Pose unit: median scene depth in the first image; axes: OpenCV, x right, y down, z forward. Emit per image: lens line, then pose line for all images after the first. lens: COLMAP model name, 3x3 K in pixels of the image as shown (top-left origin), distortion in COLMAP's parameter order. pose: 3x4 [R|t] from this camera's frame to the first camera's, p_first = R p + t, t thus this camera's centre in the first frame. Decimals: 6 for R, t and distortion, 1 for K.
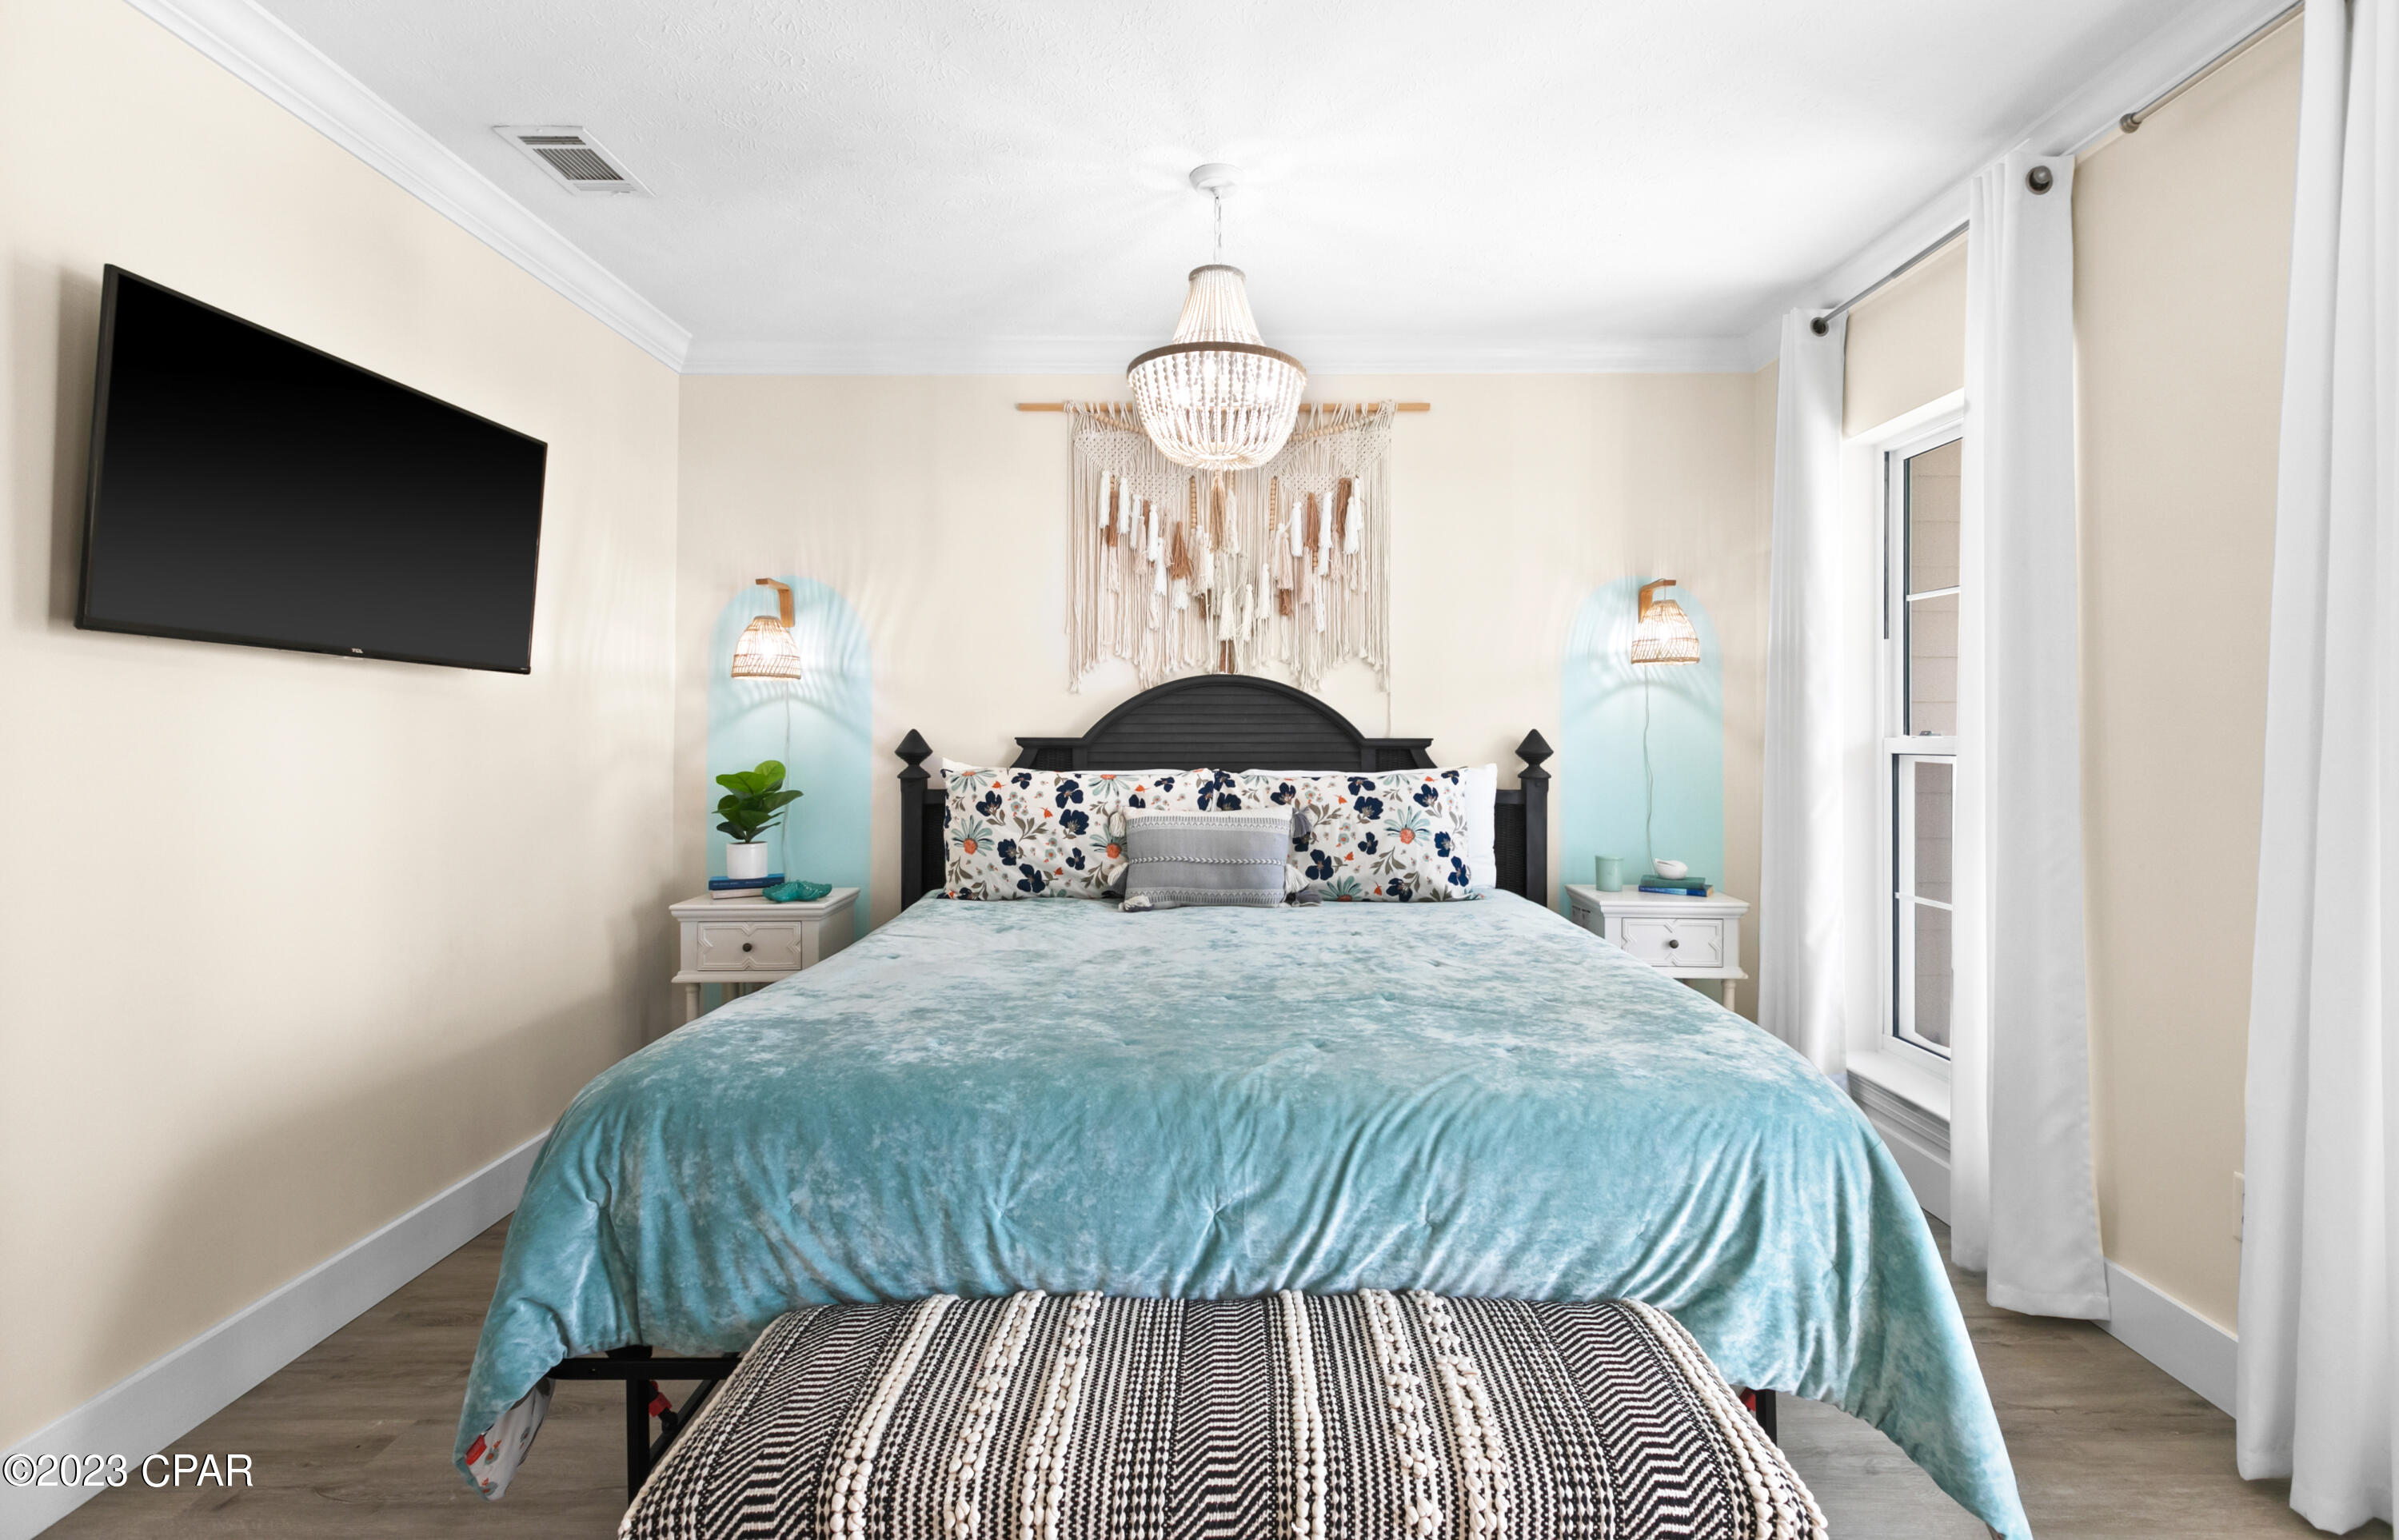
lens RADIAL K [[1174.8, 0, 814.4], [0, 1174.8, 733.5], [0, 0, 1]] dist [-0.005357, 0.001868]
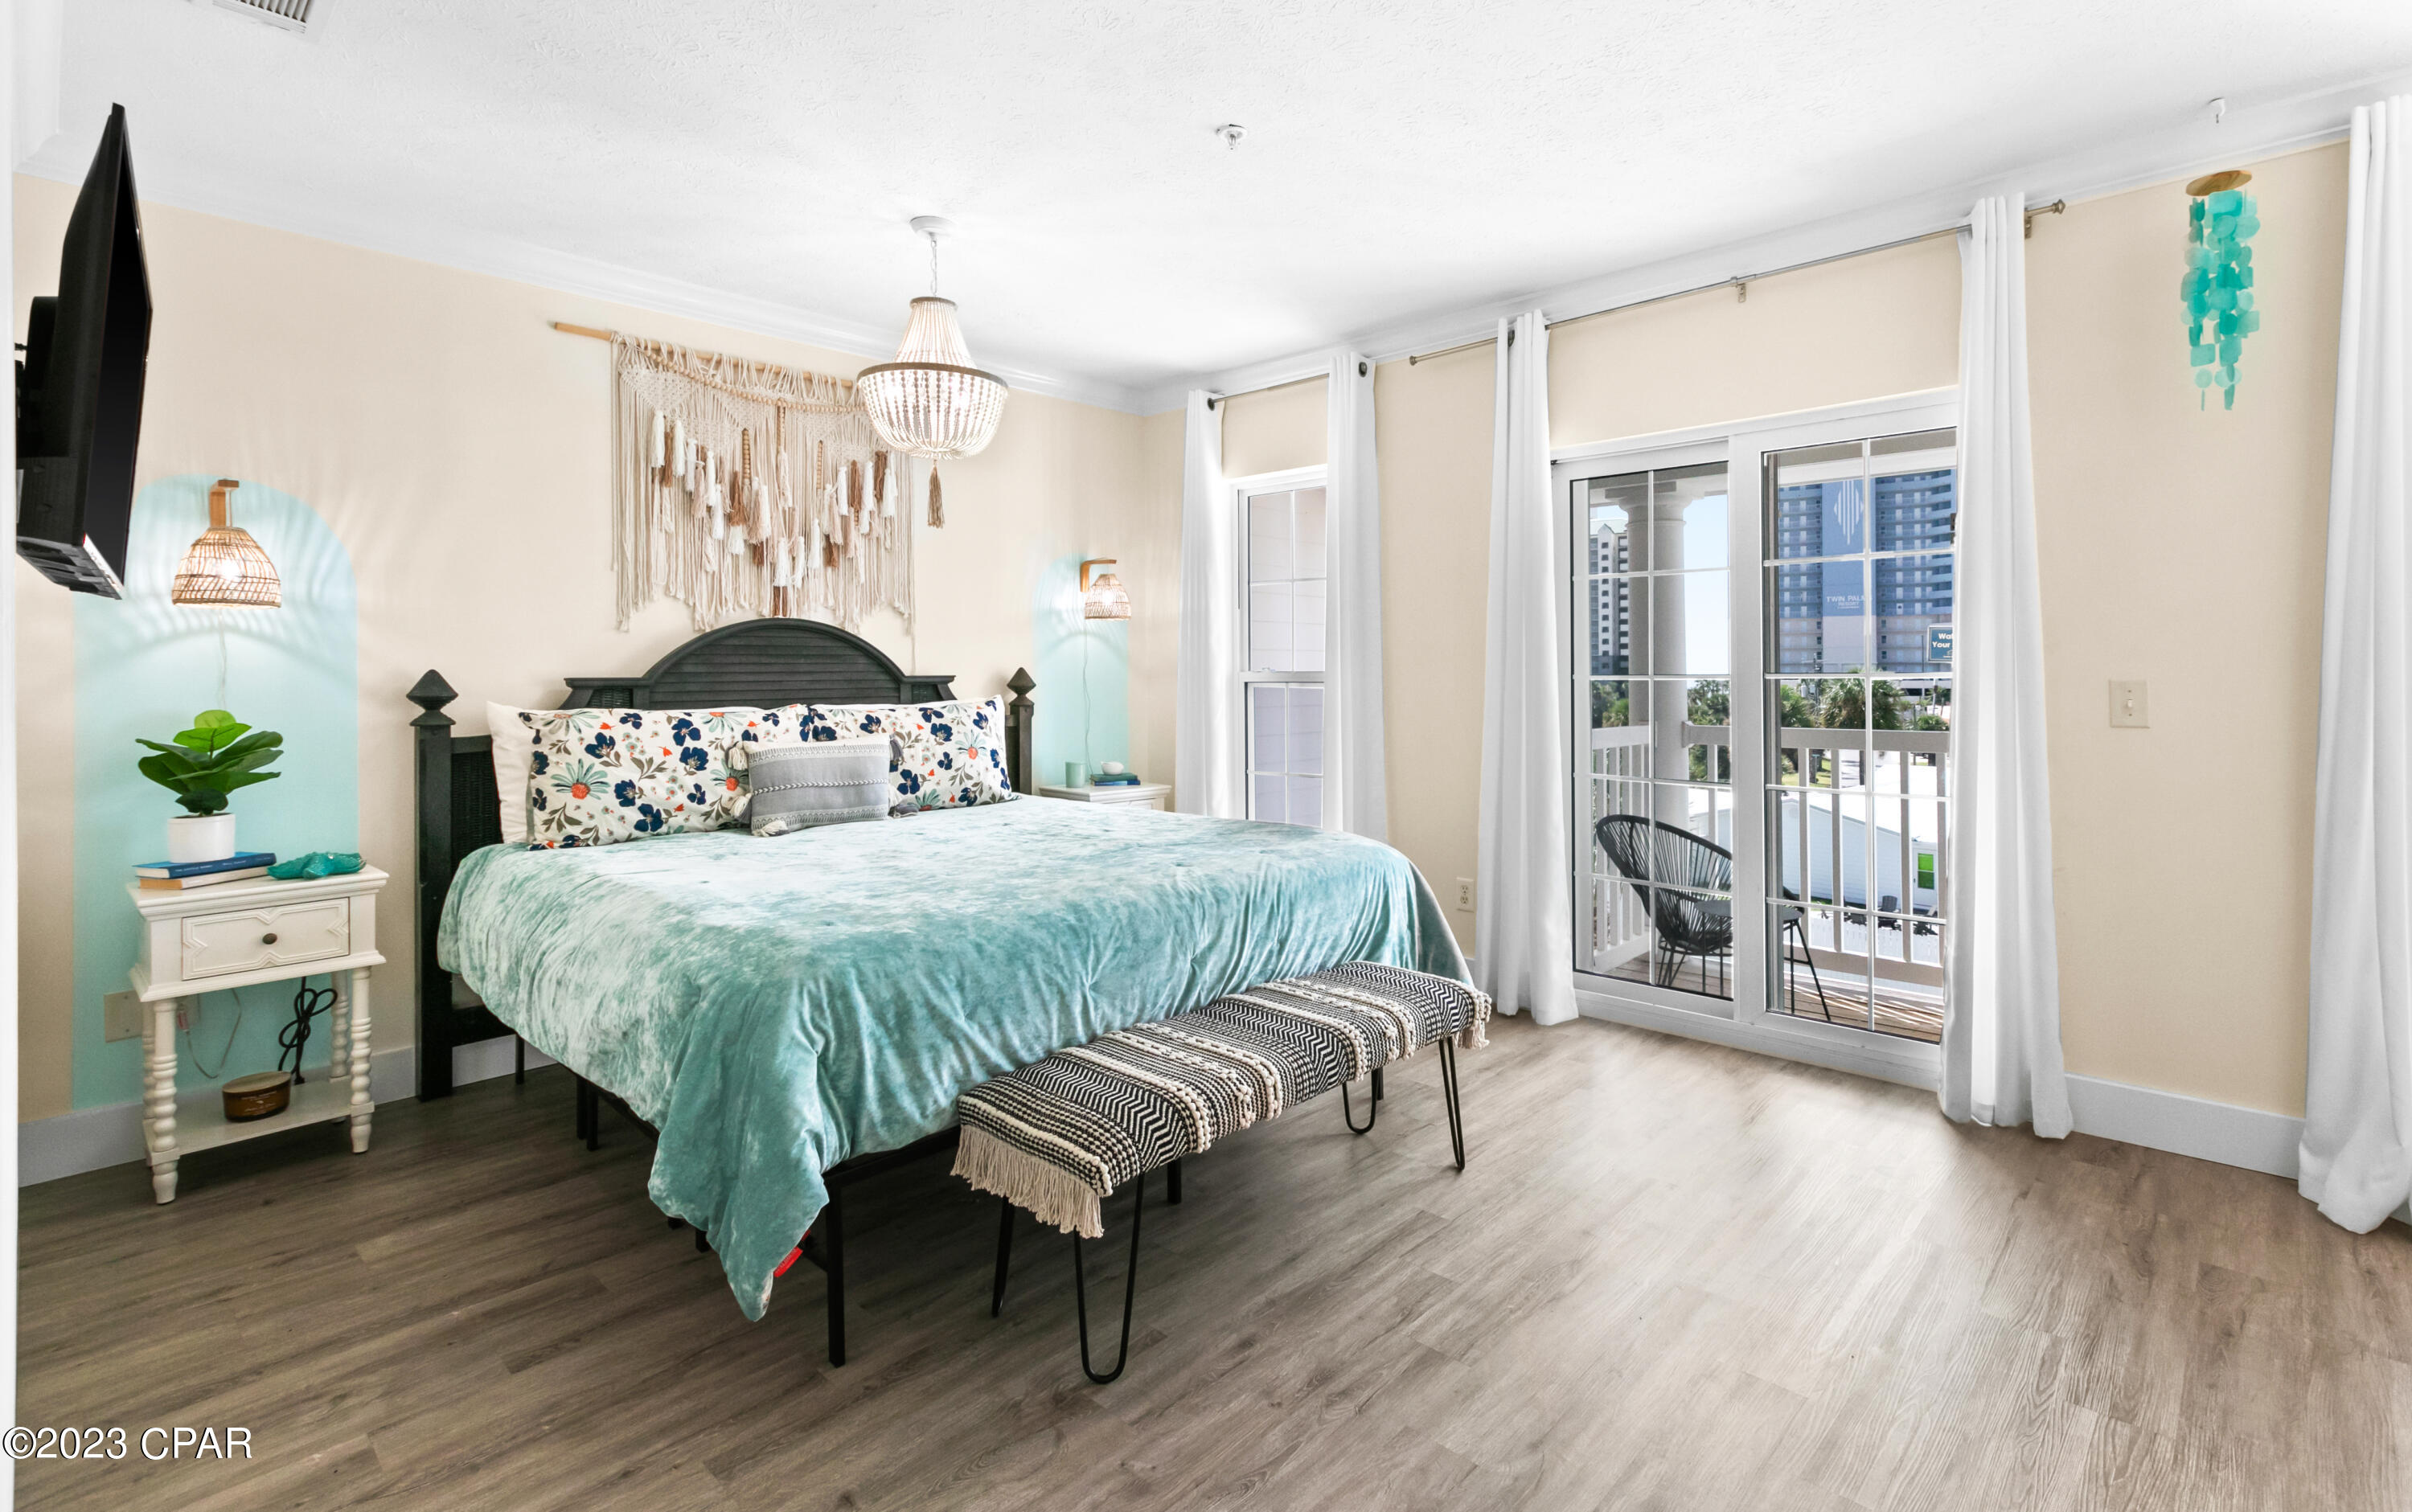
lens RADIAL K [[1111.7, 0, 1263.9], [0, 1111.7, 670.8], [0, 0, 1]] dist [-0.000319, 0.001053]
pose [[0.675121, -0.004887, 0.737691, -0.138563], [0.005781, 0.999982, 0.001334, -0.000470], [-0.737685, 0.003364, 0.675137, -0.026135]]
